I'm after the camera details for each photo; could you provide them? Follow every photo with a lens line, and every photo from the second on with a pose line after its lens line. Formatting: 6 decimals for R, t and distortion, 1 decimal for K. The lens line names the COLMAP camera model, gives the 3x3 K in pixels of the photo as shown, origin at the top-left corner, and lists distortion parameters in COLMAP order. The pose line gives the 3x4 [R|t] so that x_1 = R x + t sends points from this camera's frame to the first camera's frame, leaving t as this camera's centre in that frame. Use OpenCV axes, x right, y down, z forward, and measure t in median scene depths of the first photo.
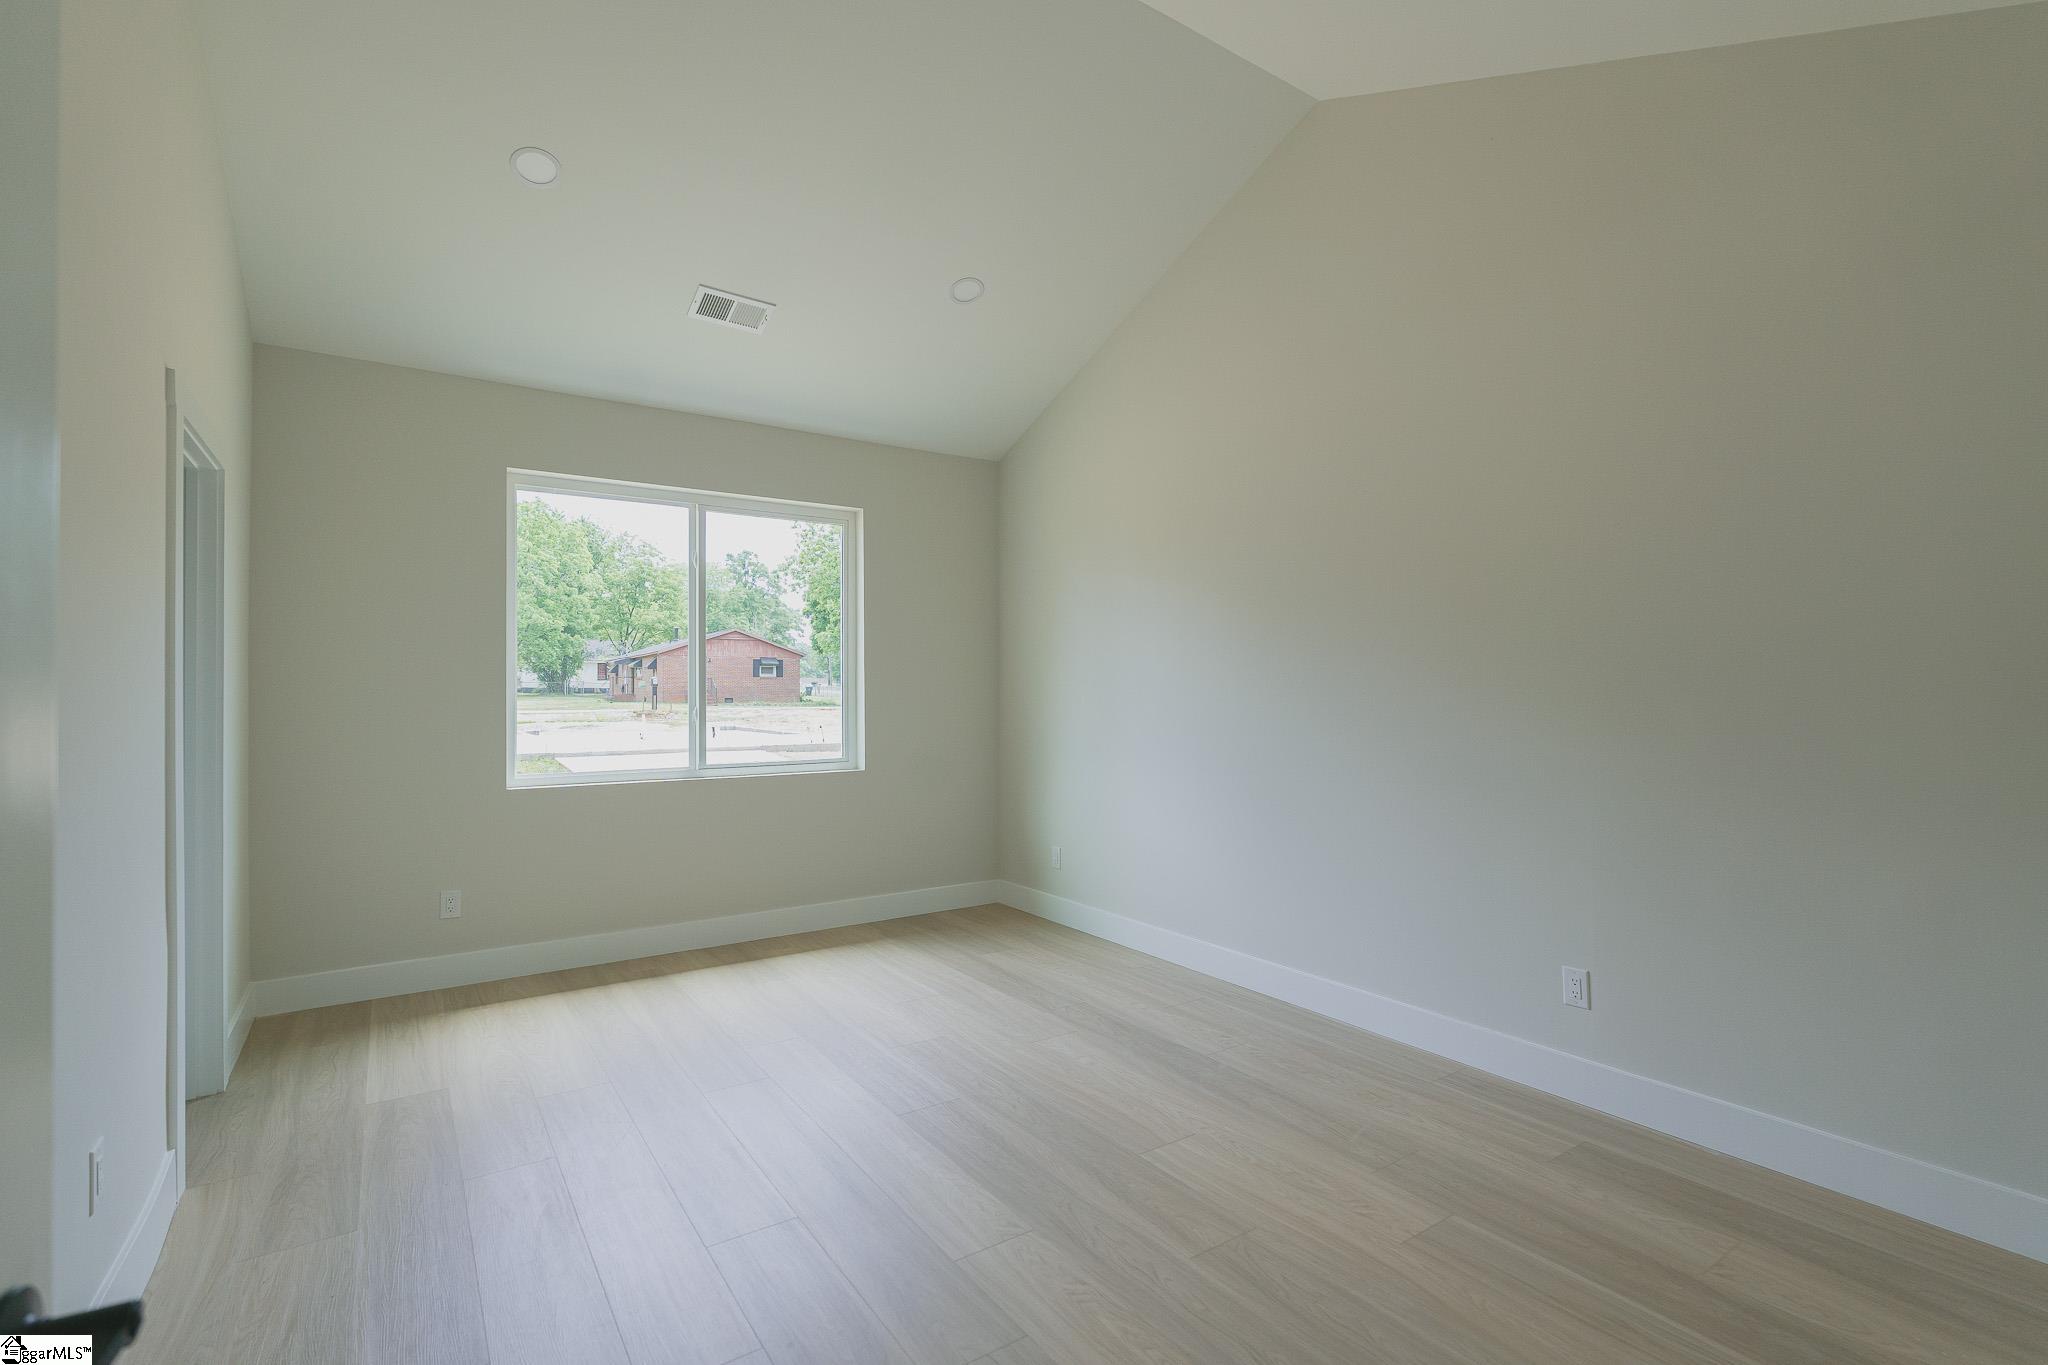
lens RADIAL K [[948.4, 0, 1043.8], [0, 948.4, 687.2], [0, 0, 1]] dist [0.000432, 0.000113]
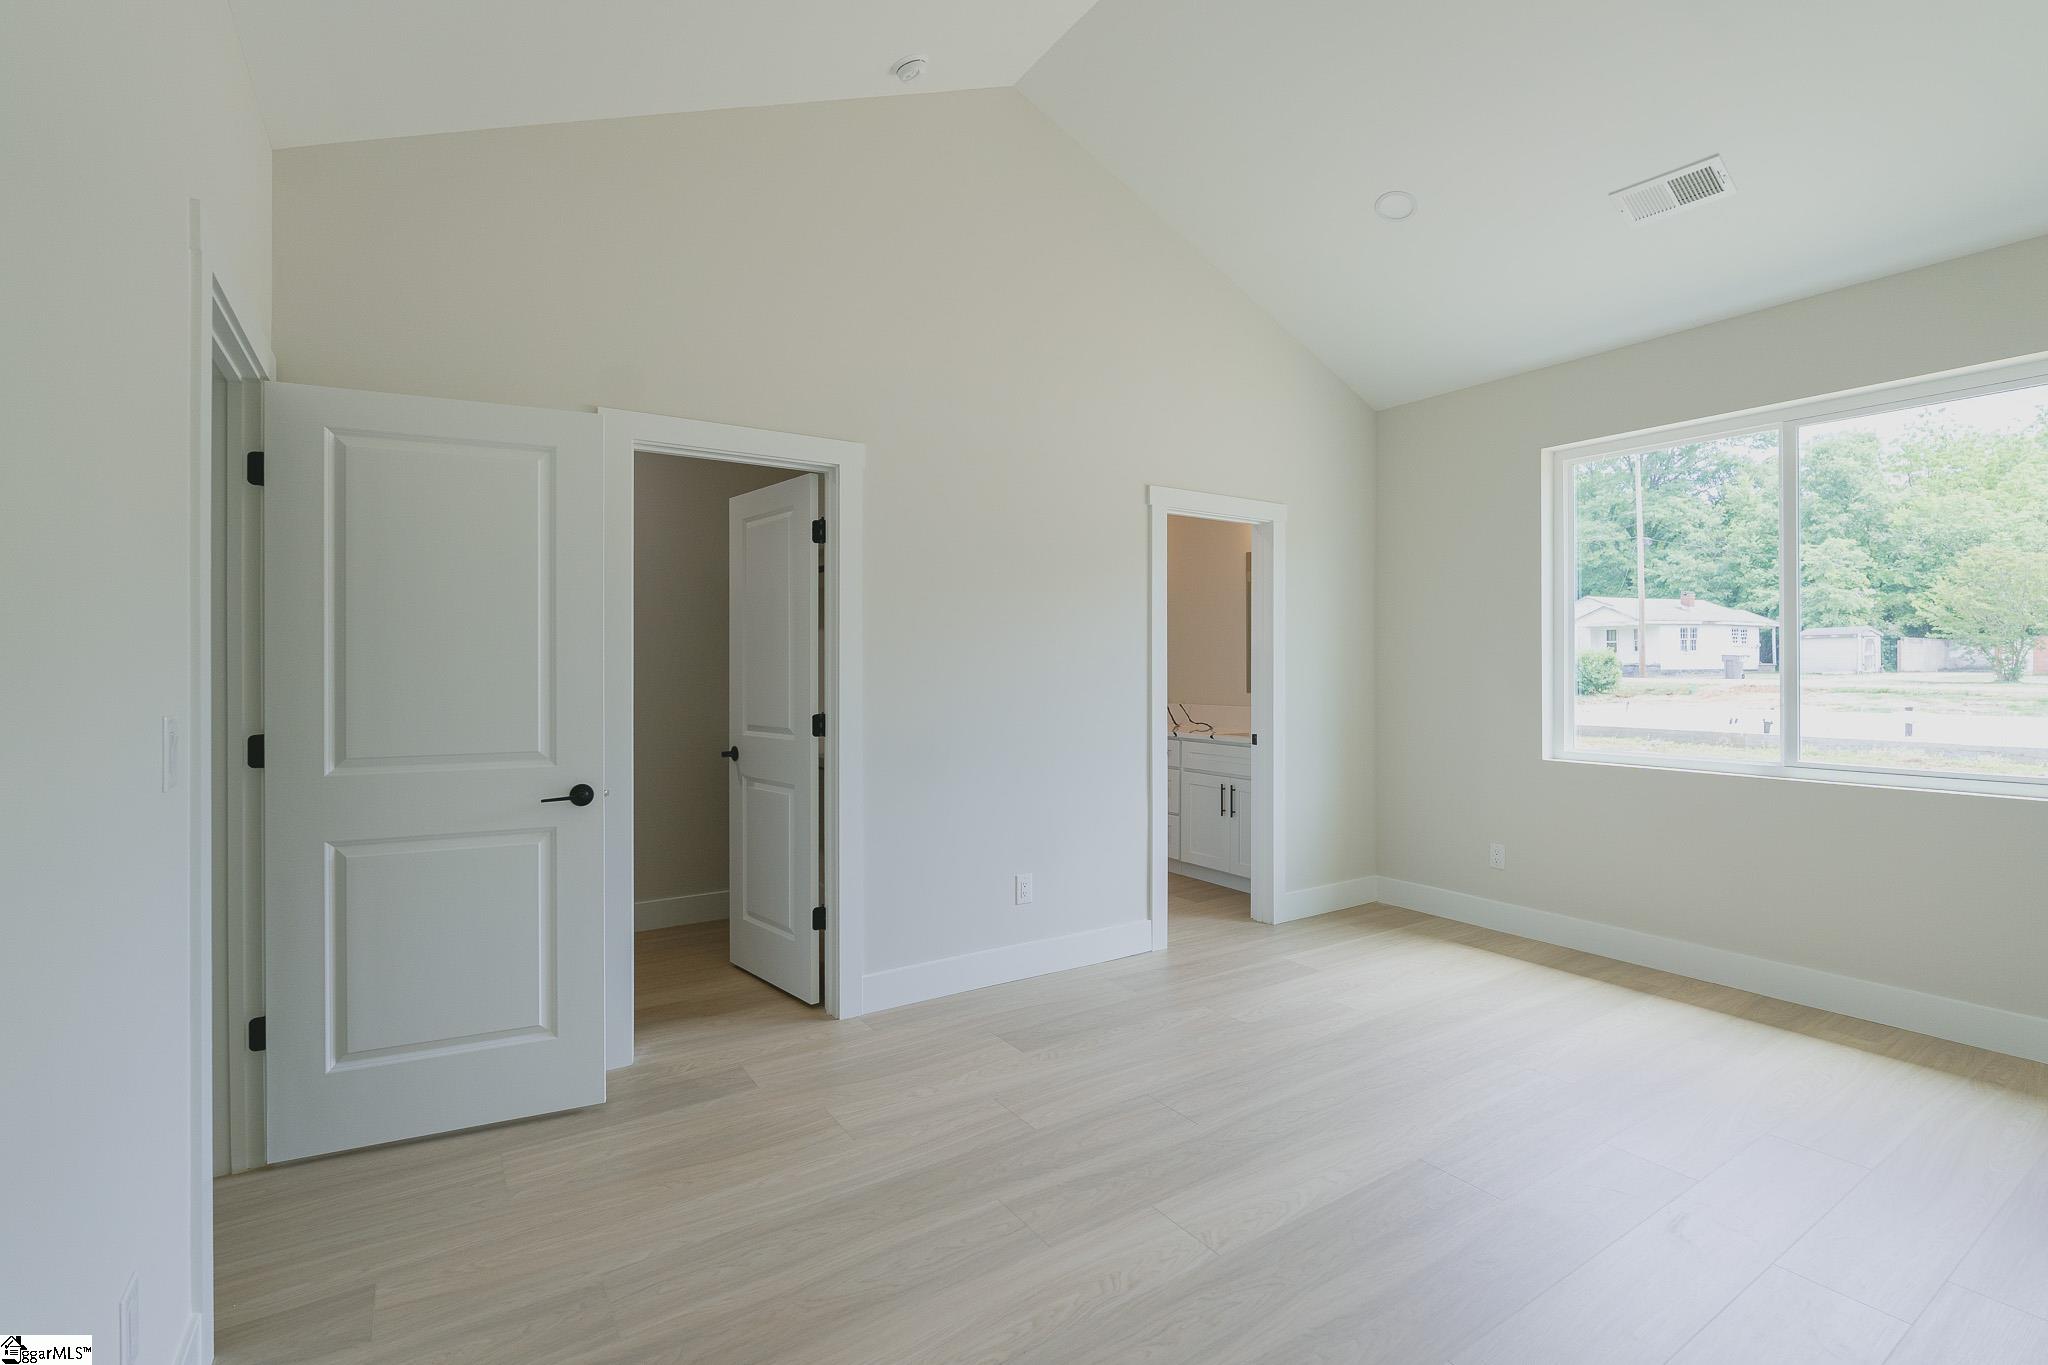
lens RADIAL K [[928.8, 0, 979.1], [0, 928.8, 675.5], [0, 0, 1]] dist [-0.000908, -0.000036]
pose [[-0.057339, 0.013400, -0.998265, 0.583795], [0.005871, 0.999897, 0.013084, -0.001610], [0.998338, -0.005111, -0.057411, 0.537896]]
